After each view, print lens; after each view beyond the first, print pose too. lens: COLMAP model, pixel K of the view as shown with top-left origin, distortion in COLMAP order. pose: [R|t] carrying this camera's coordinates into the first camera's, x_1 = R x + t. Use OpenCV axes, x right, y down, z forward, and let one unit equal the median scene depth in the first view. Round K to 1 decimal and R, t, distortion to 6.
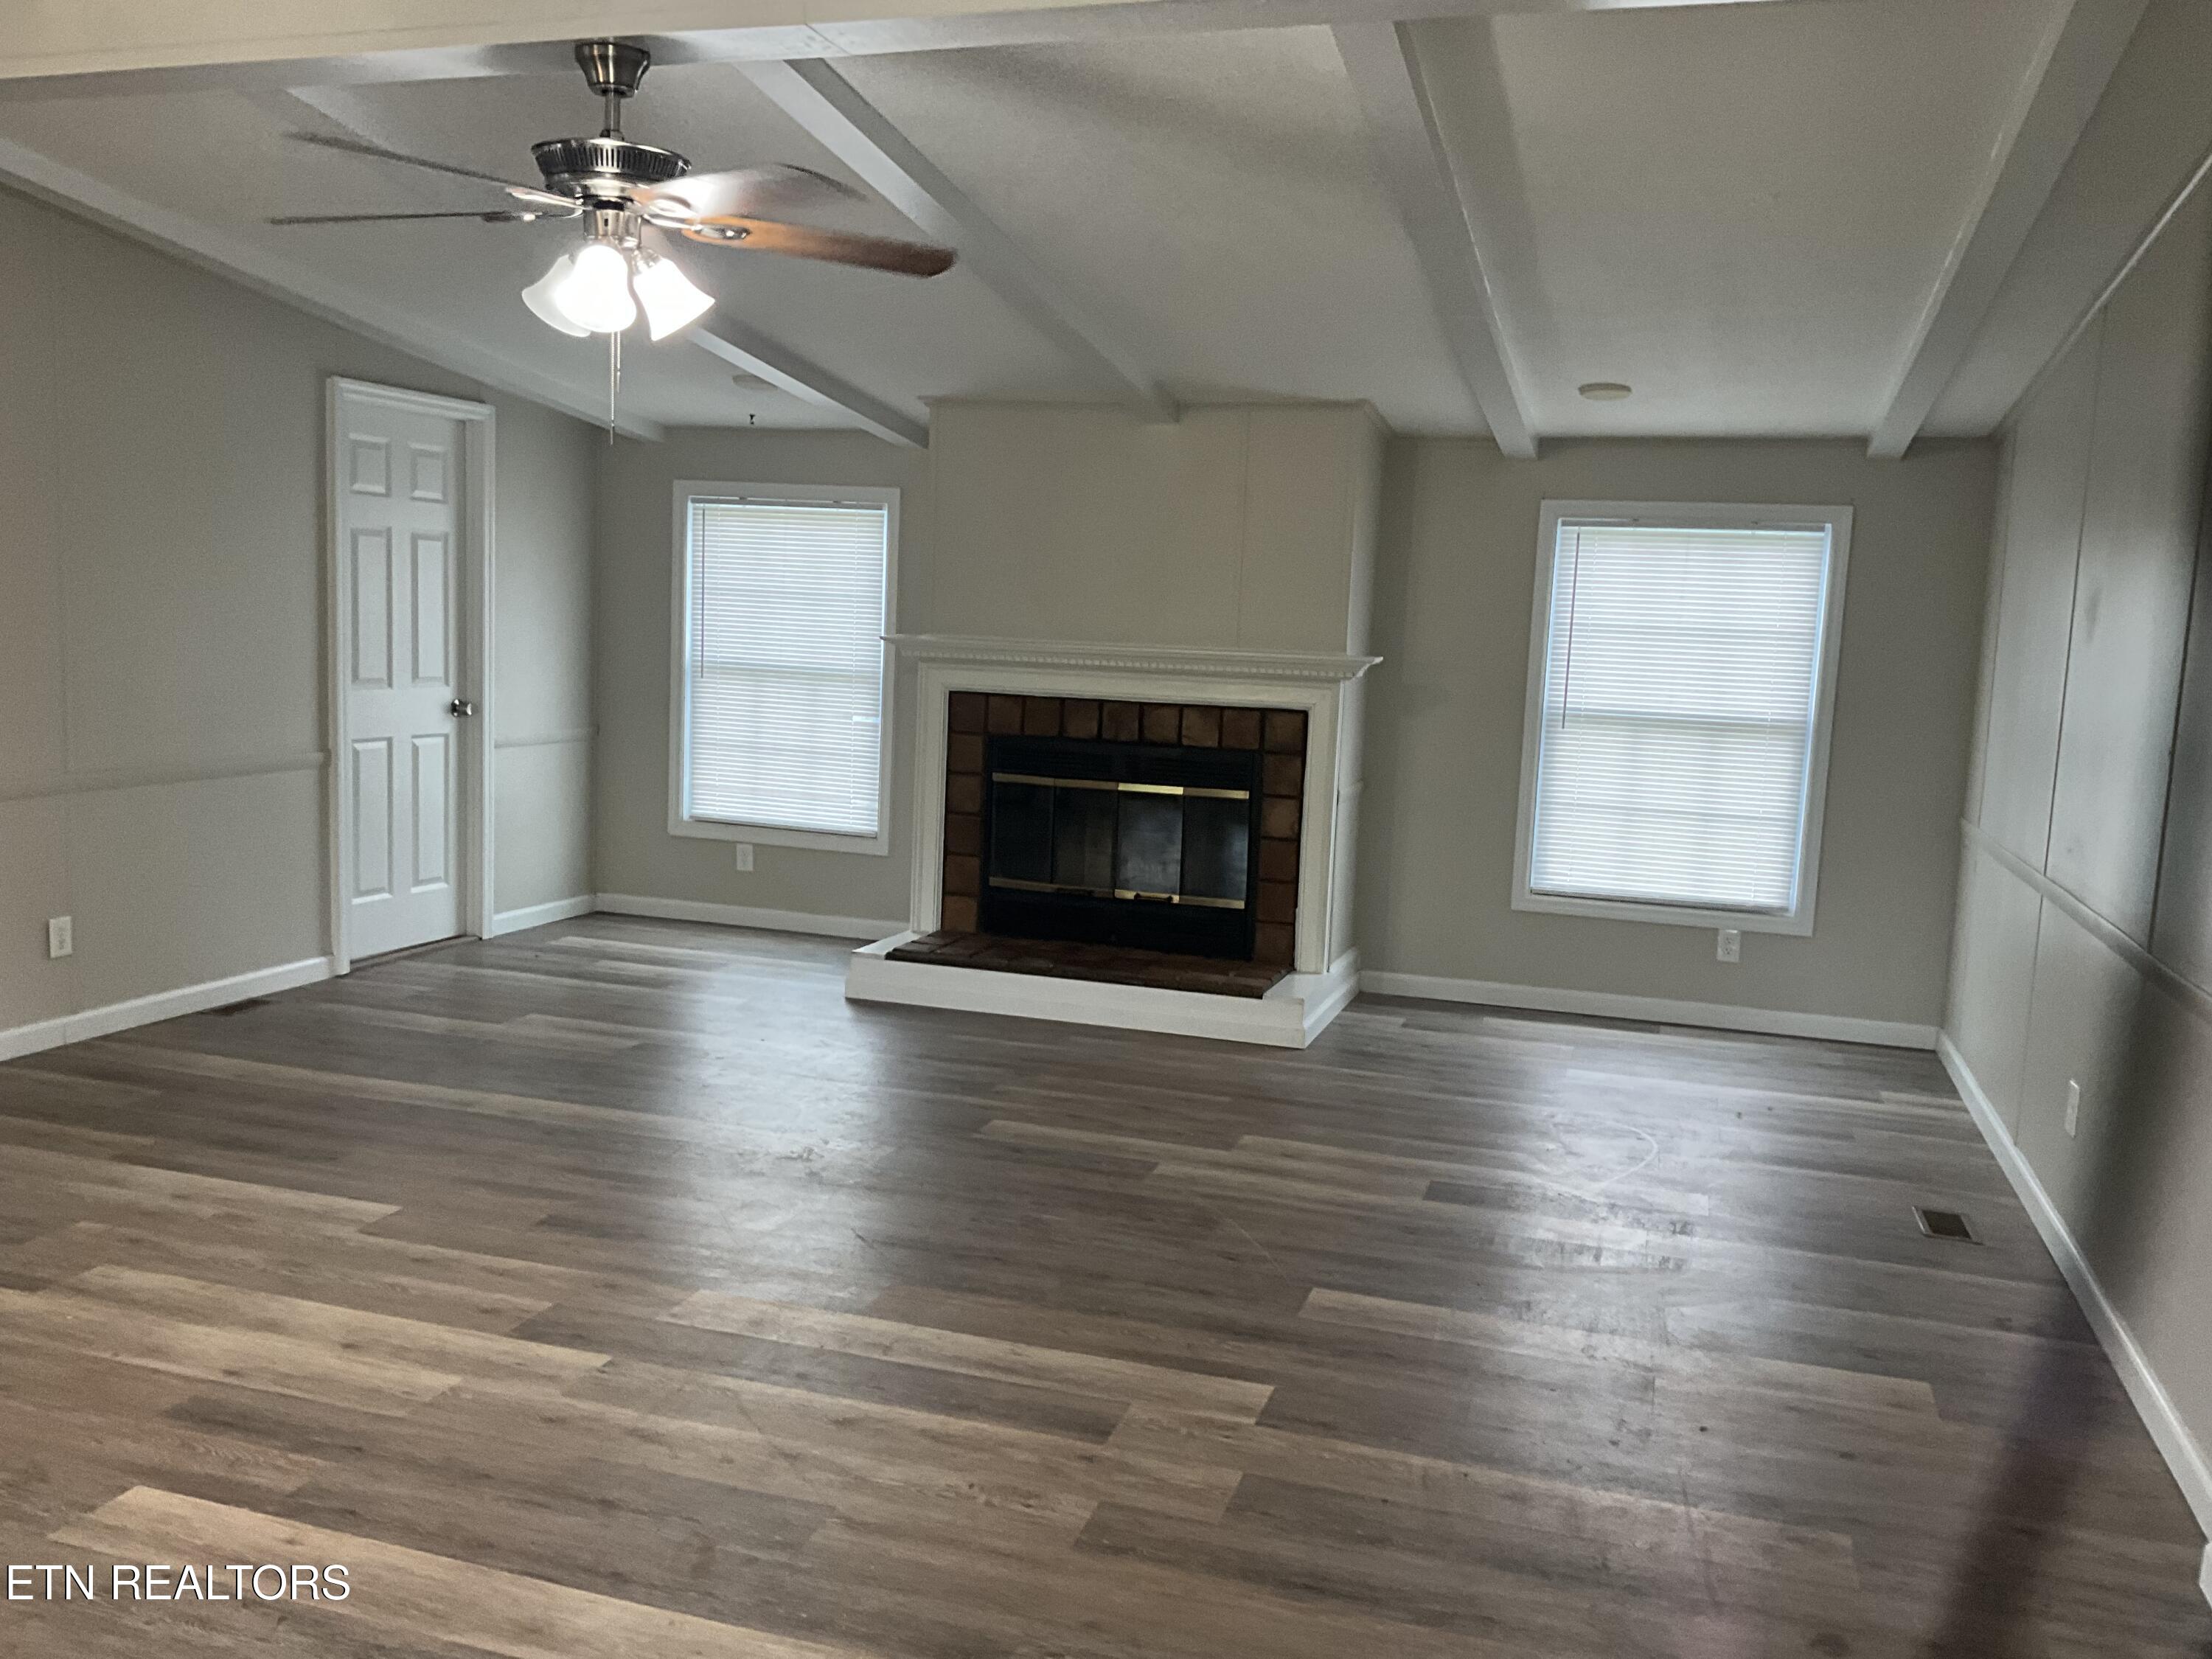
lens RADIAL K [[1842.4, 0, 1106.0], [0, 1842.4, 829.5], [0, 0, 1]] dist [0.030818, -0.013240]
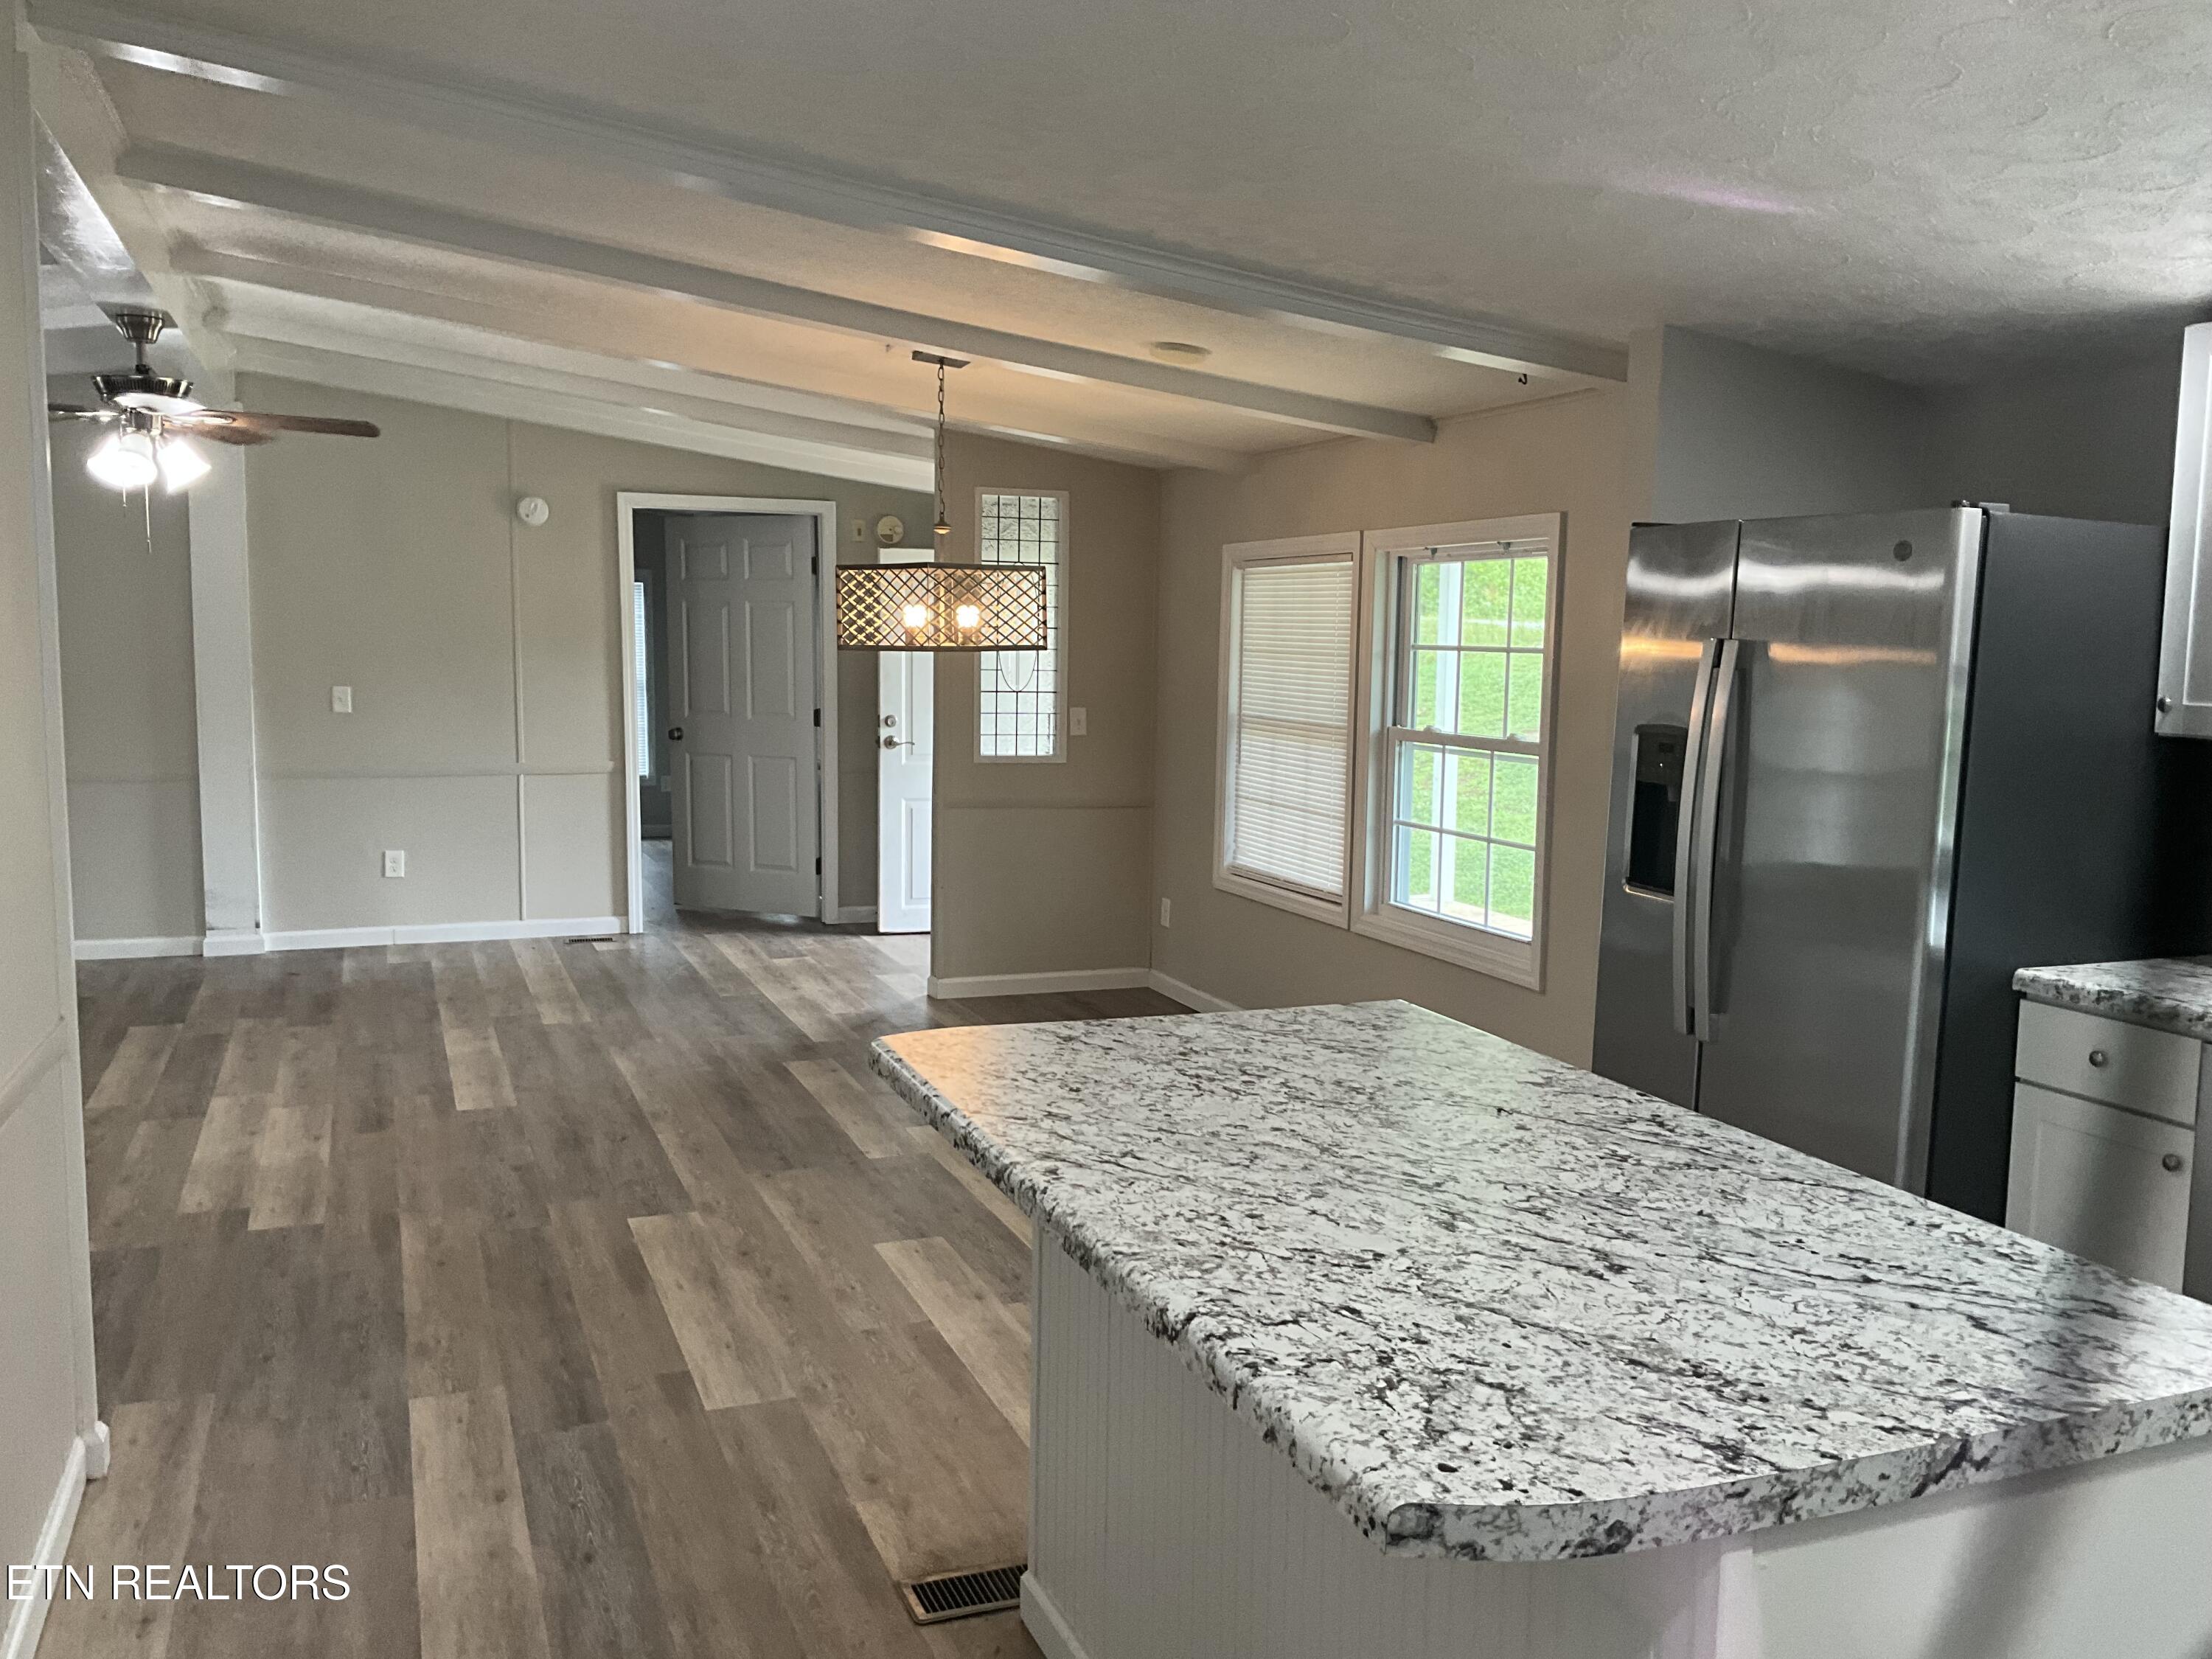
lens RADIAL K [[1842.4, 0, 1106.0], [0, 1842.4, 829.5], [0, 0, 1]] dist [0.030818, -0.013240]
pose [[-0.637018, -0.142297, 0.757601, -2.082908], [0.049487, 0.973238, 0.224410, -0.297012], [-0.769259, 0.180444, -0.612928, 1.404262]]
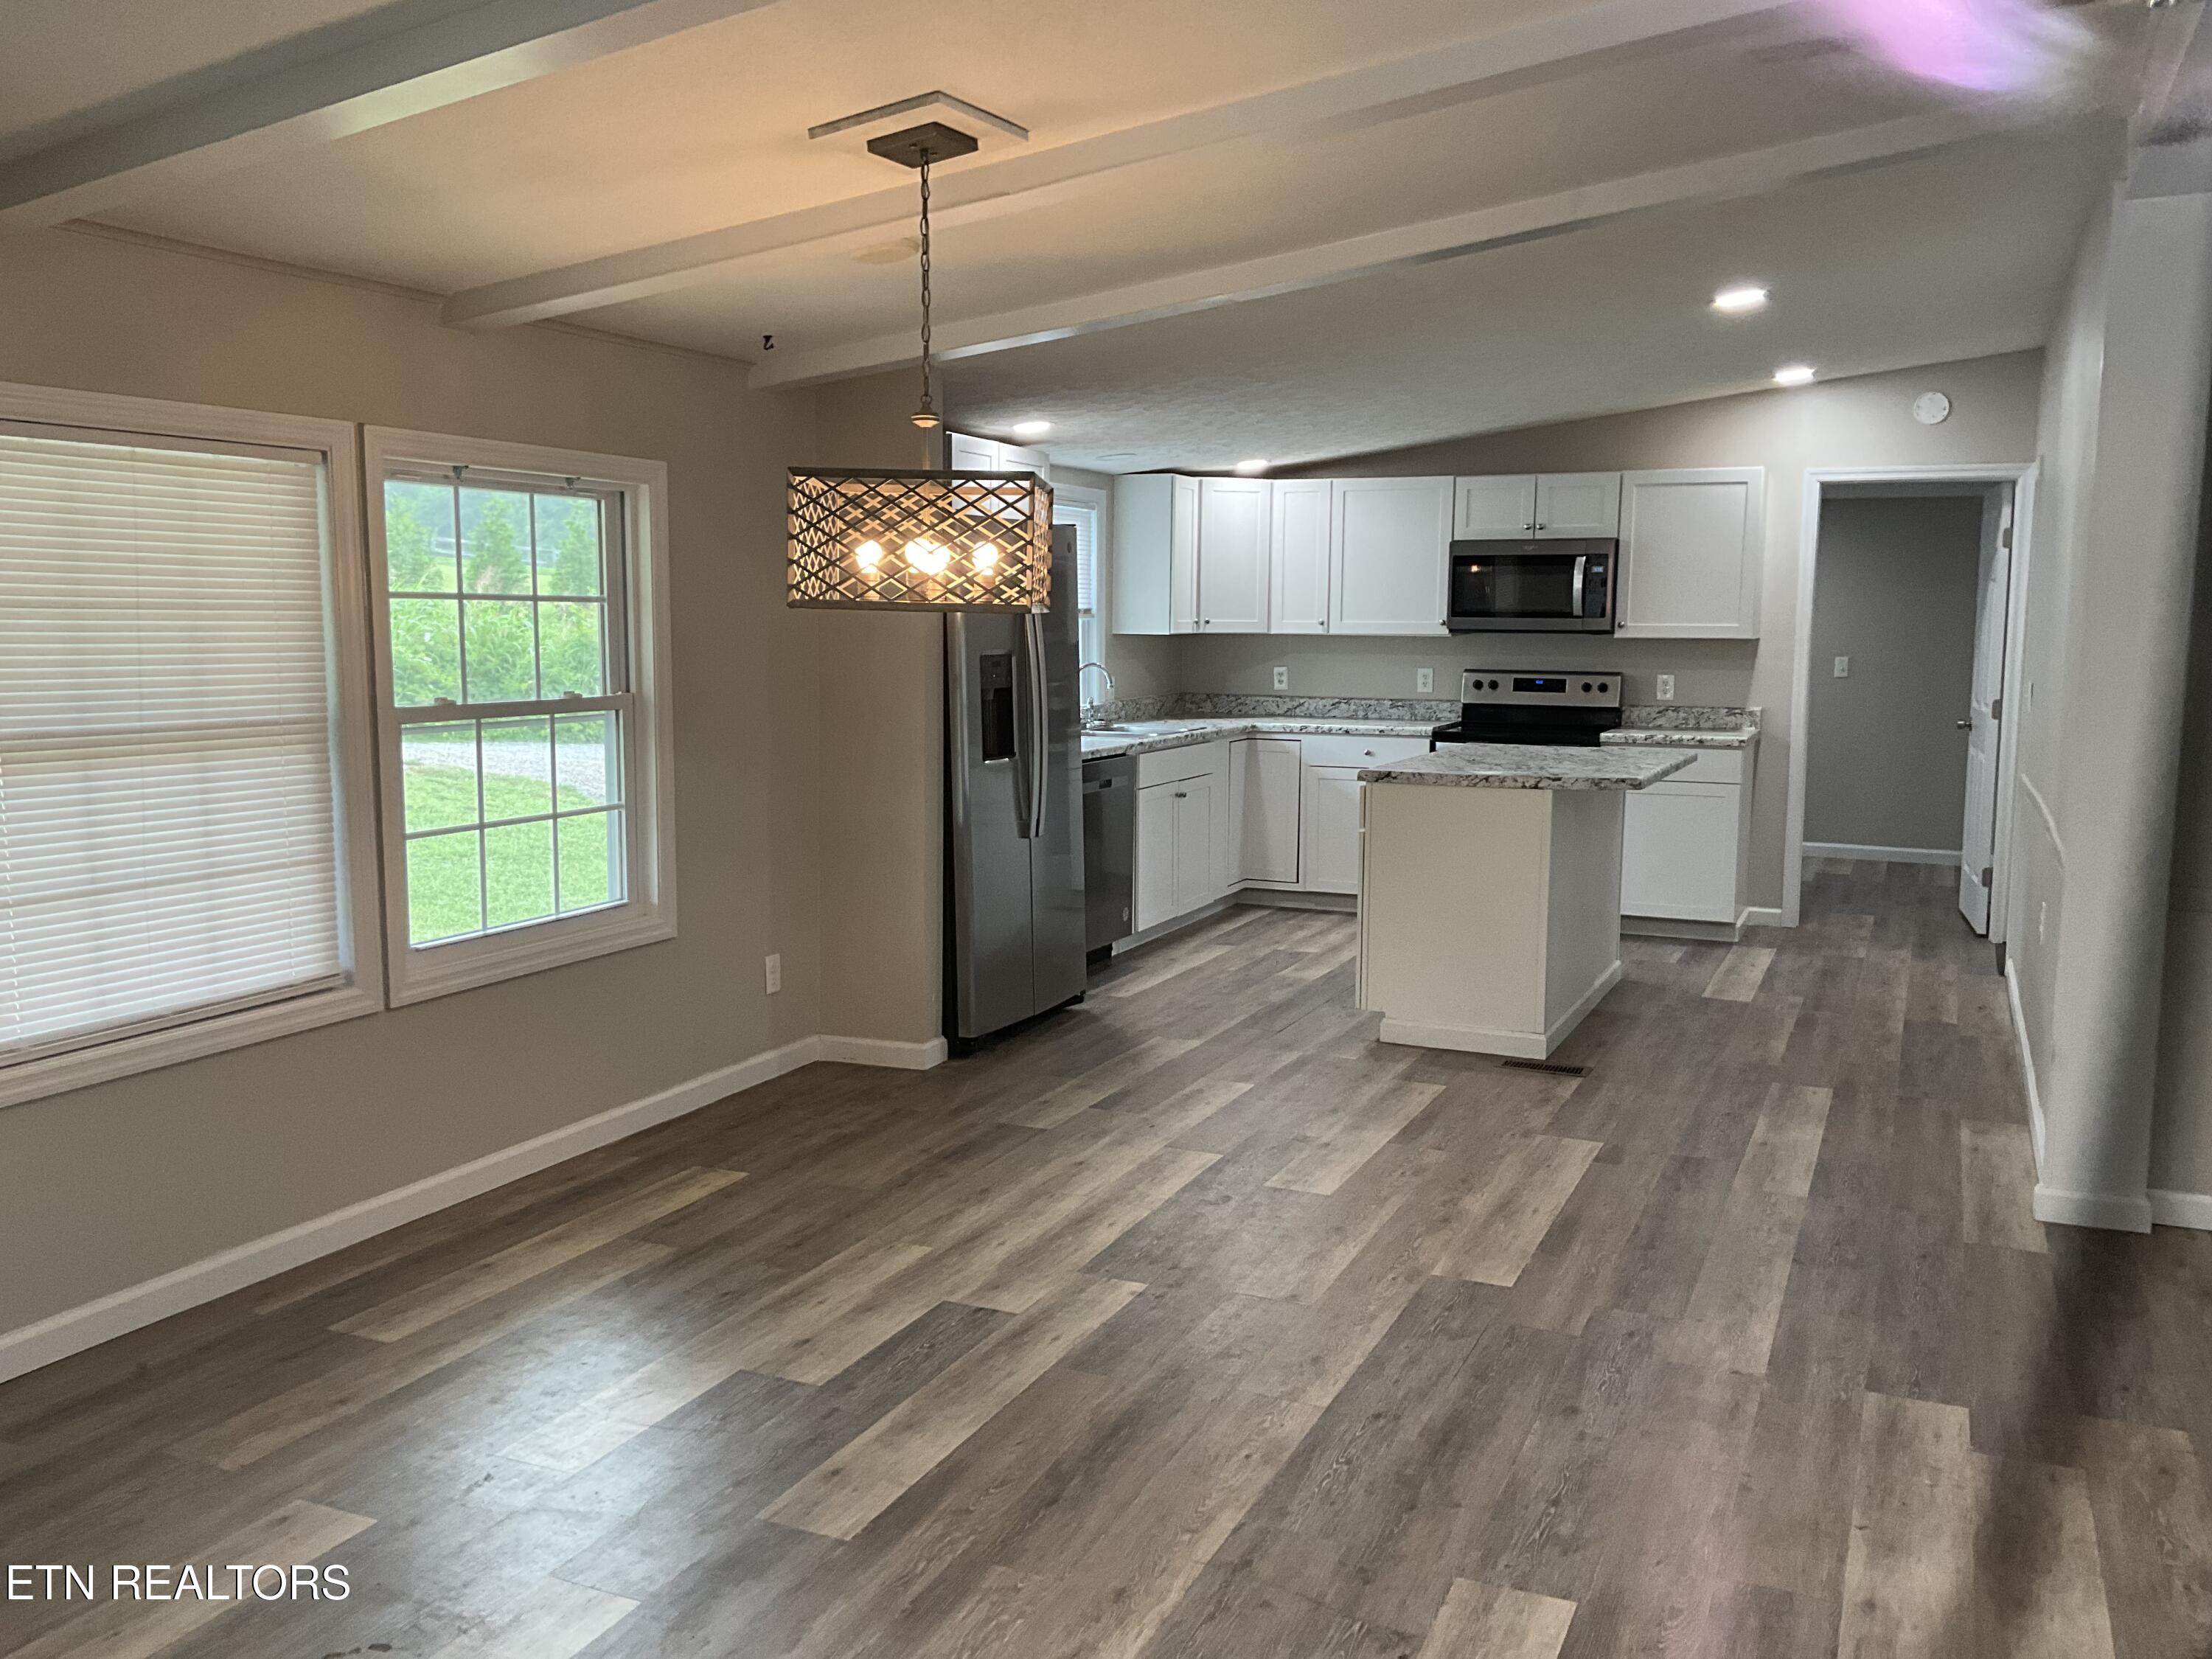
lens RADIAL K [[1842.4, 0, 1106.0], [0, 1842.4, 829.5], [0, 0, 1]] dist [0.030818, -0.013240]
pose [[-0.108856, 0.074325, -0.991275, 0.350871], [-0.131477, 0.987364, 0.088470, -0.072354], [0.985324, 0.139961, -0.097708, 0.696354]]
